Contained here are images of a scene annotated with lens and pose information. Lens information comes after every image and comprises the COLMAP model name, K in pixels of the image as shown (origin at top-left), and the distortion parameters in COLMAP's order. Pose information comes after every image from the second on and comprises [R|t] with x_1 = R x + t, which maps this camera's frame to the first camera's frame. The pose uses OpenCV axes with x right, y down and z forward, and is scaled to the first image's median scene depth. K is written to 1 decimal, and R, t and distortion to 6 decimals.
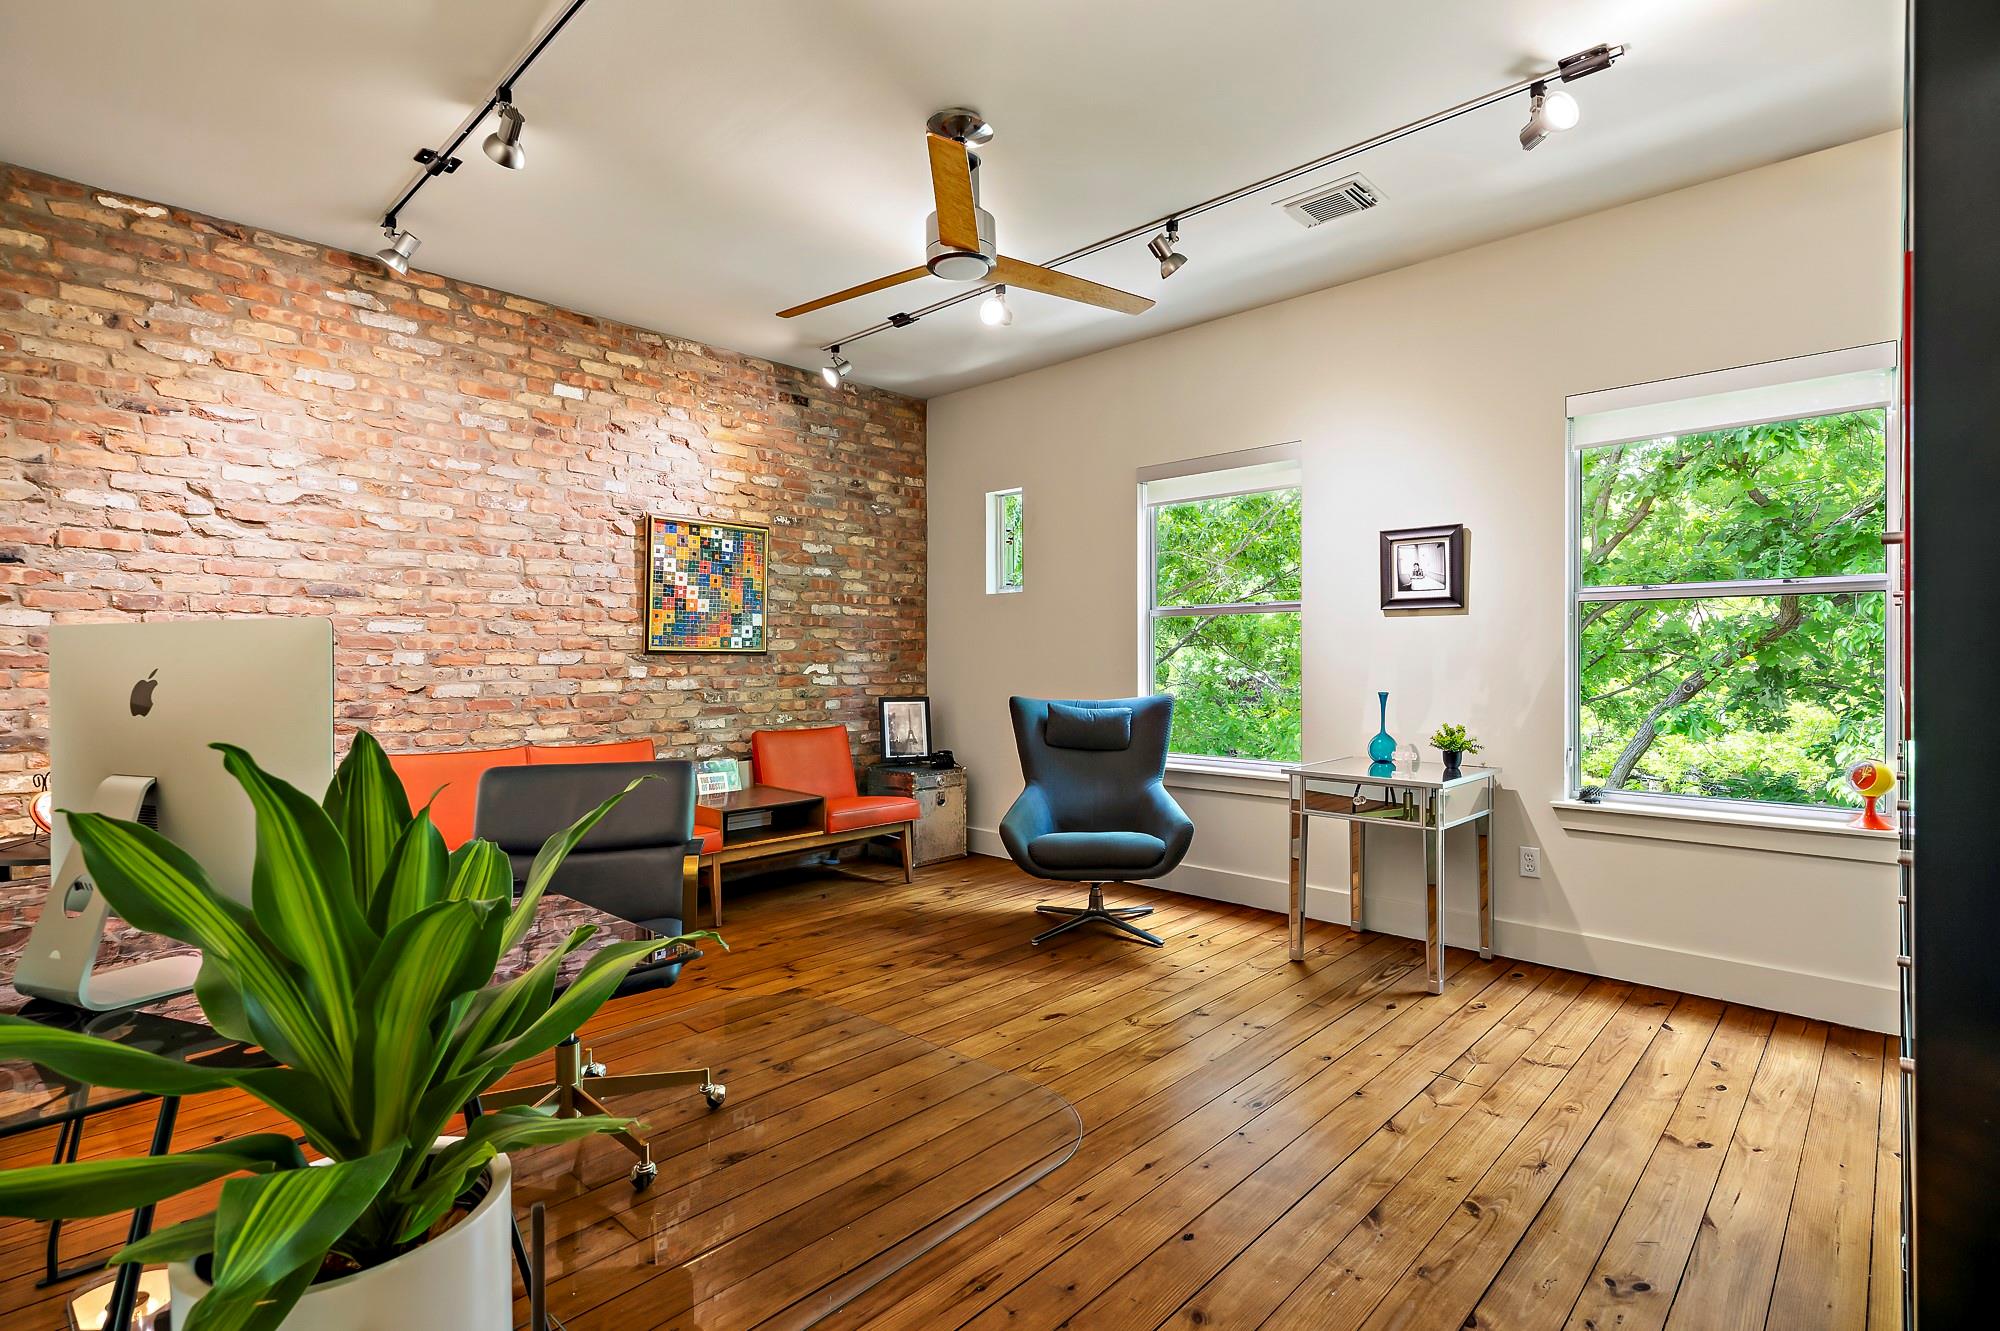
lens RADIAL K [[967.3, 0, 1000.6], [0, 967.3, 661.6], [0, 0, 1]] dist [-0.003694, -0.001459]
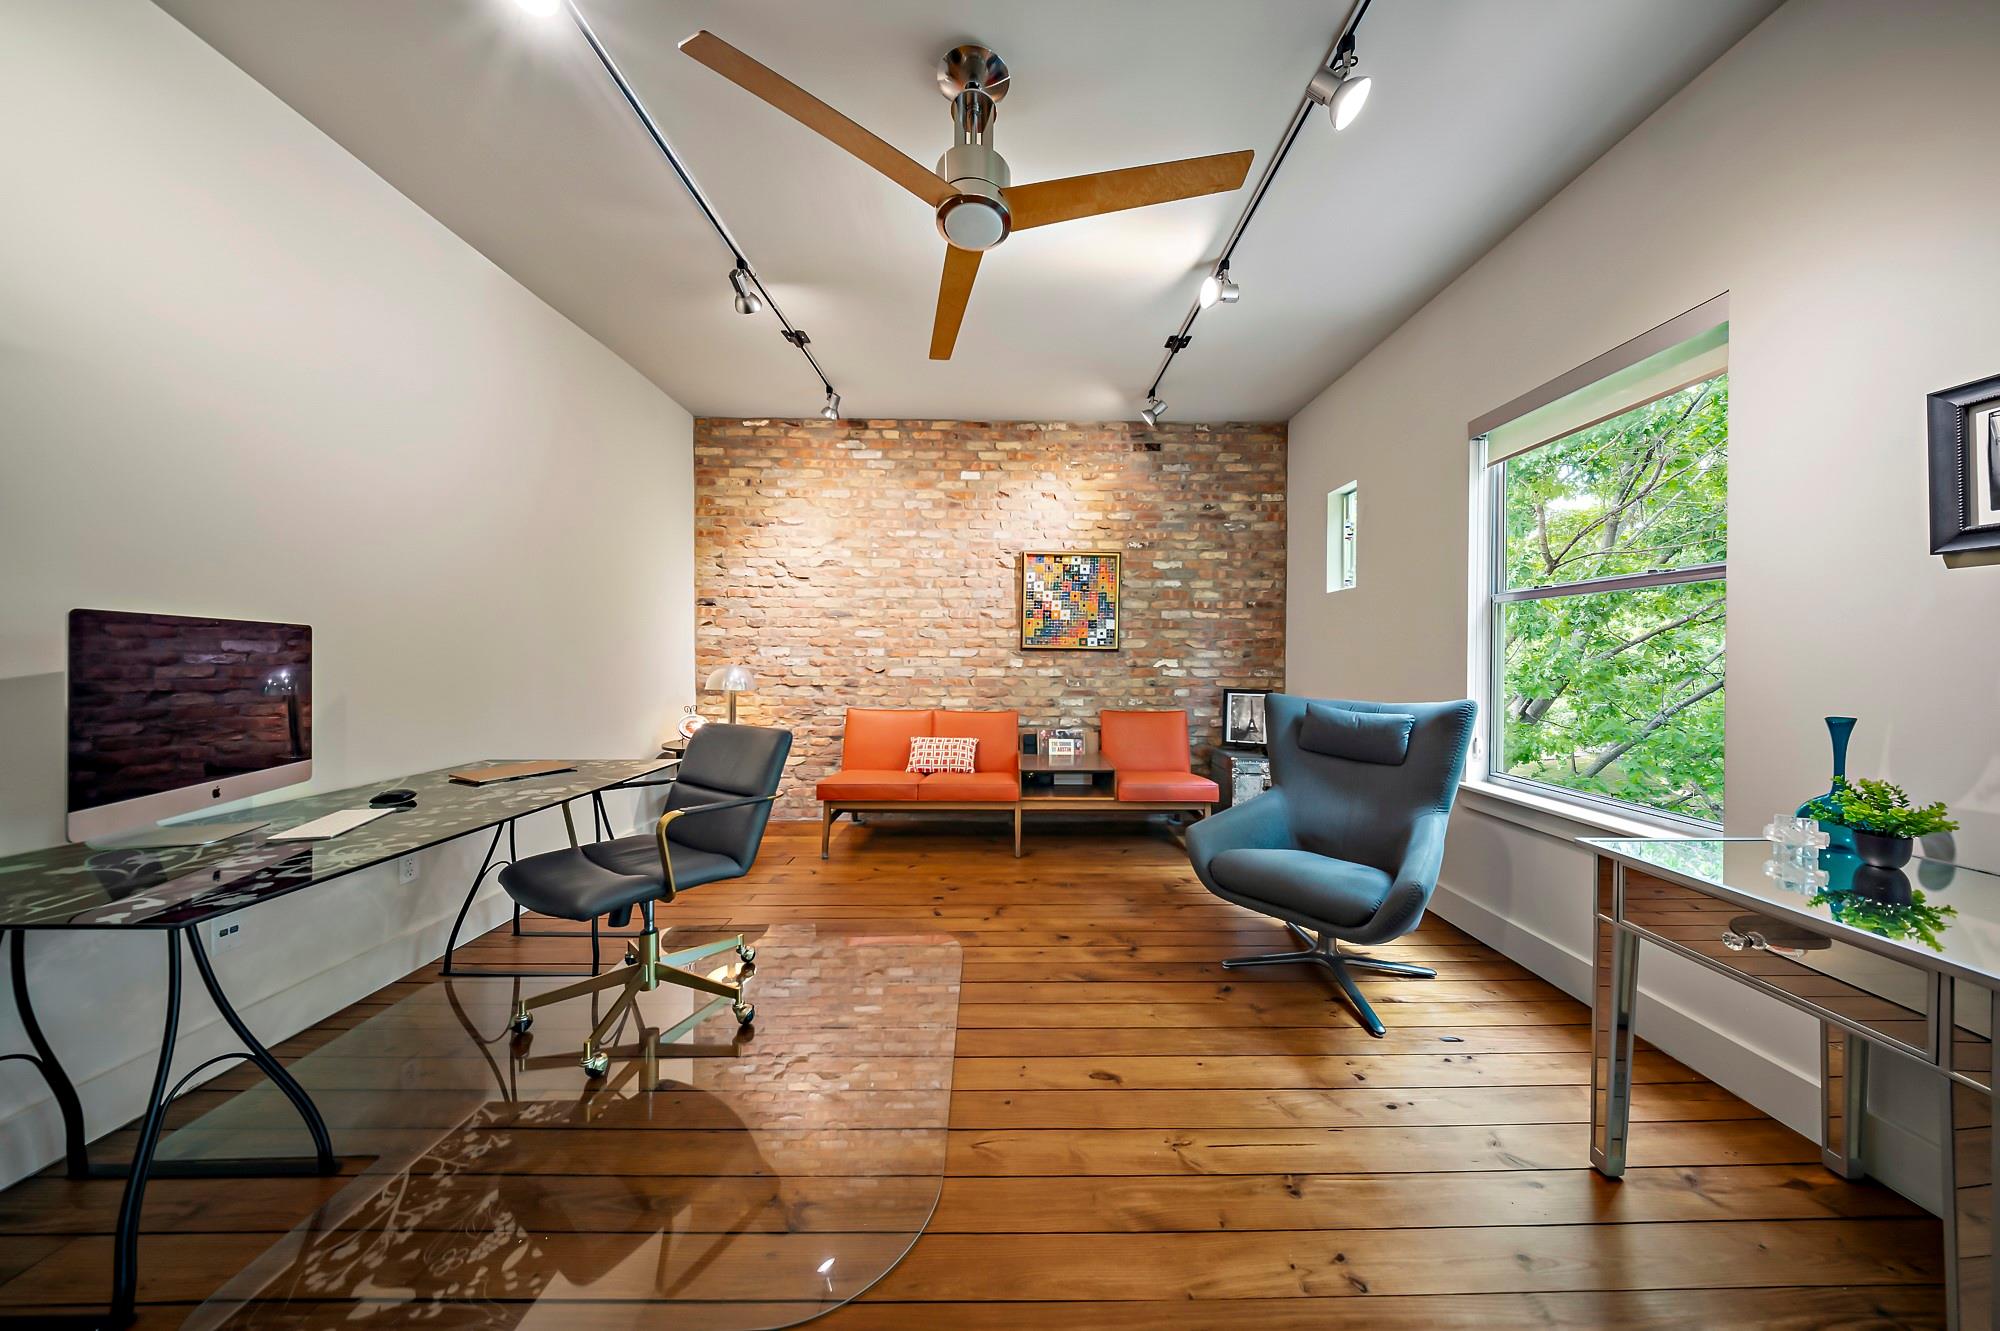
lens RADIAL K [[587.6, 0, 1008.0], [0, 587.6, 659.7], [0, 0, 1]] dist [0.000473, -0.000067]
pose [[0.692208, 0.011294, -0.721610, 0.254862], [-0.010396, 0.999930, 0.005677, 0.001309], [0.721623, 0.003572, 0.692277, 0.410713]]
